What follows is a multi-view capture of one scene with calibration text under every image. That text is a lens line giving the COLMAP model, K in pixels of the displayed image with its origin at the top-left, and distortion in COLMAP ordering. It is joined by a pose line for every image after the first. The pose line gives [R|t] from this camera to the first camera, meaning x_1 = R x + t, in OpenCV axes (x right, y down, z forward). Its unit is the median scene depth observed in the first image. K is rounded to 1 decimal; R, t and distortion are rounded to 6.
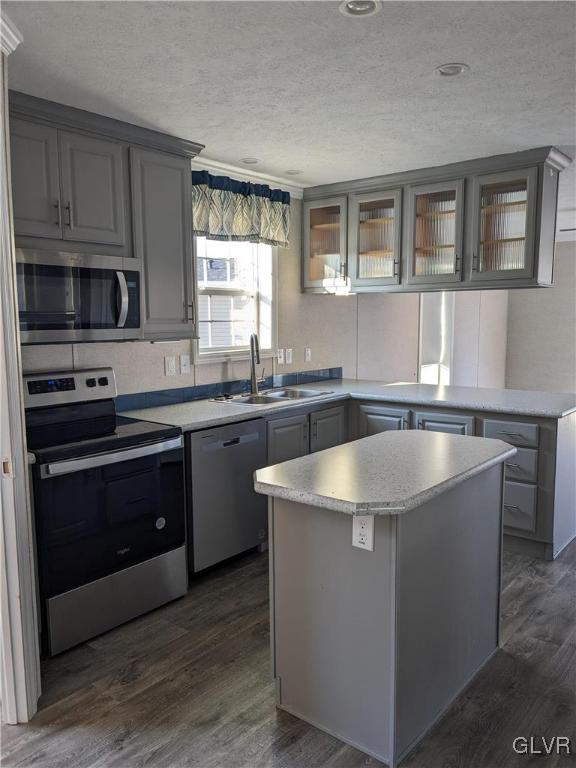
lens RADIAL K [[605.2, 0, 295.1], [0, 605.2, 395.7], [0, 0, 1]] dist [0.055118, -0.089770]
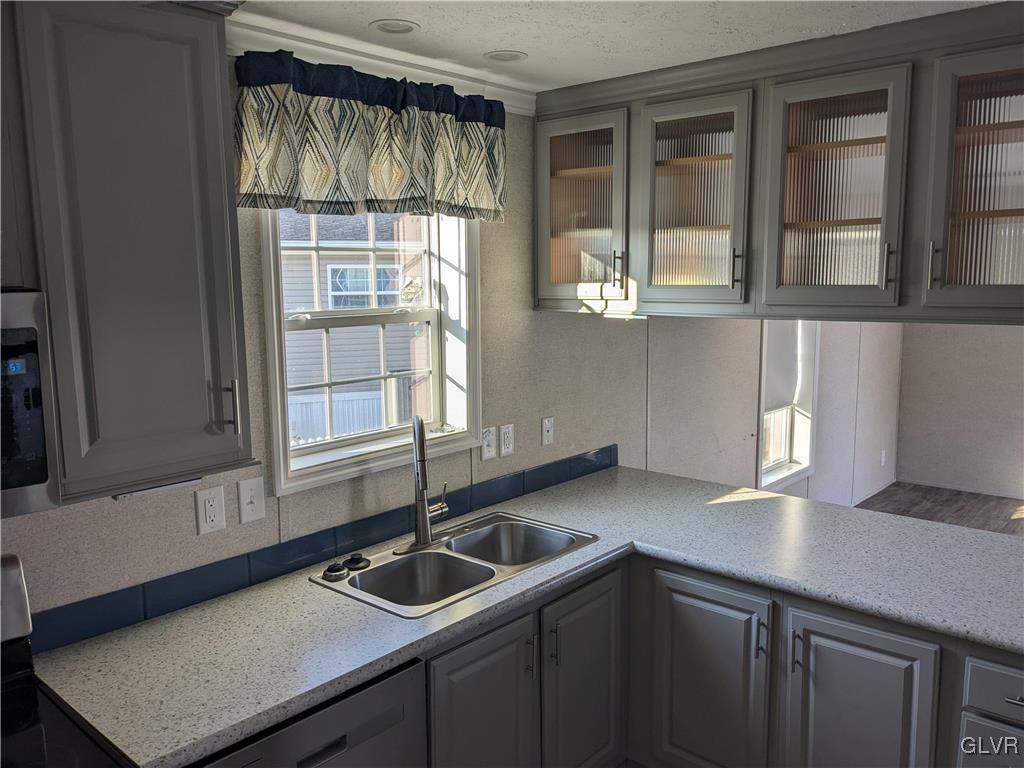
lens RADIAL K [[806.9, 0, 520.2], [0, 806.9, 390.4], [0, 0, 1]] dist [0.055118, -0.089770]
pose [[0.998862, 0.002110, -0.047638, 0.036439], [-0.001419, 0.999894, 0.014515, -0.133789], [0.047663, -0.014431, 0.998759, 0.412655]]
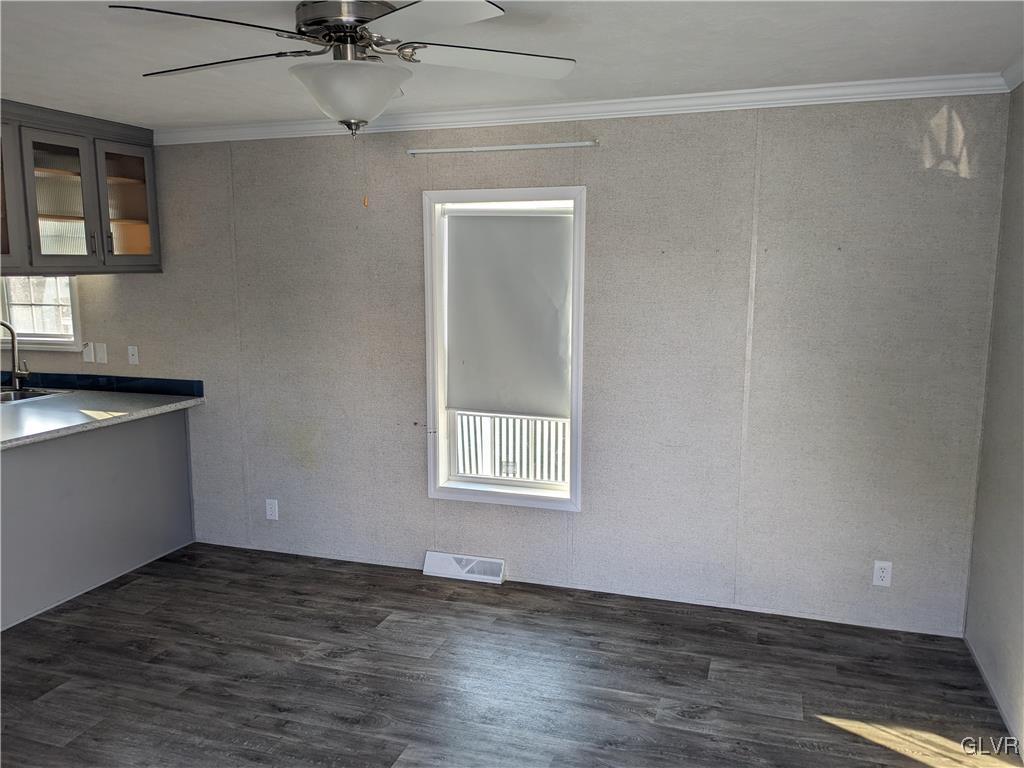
lens RADIAL K [[806.9, 0, 512.1], [0, 806.9, 396.9], [0, 0, 1]] dist [0.055118, -0.089770]
pose [[0.349920, 0.151098, -0.924514, 1.344036], [-0.126378, 0.985498, 0.113232, -0.228027], [0.928216, 0.077216, 0.363941, 1.299124]]
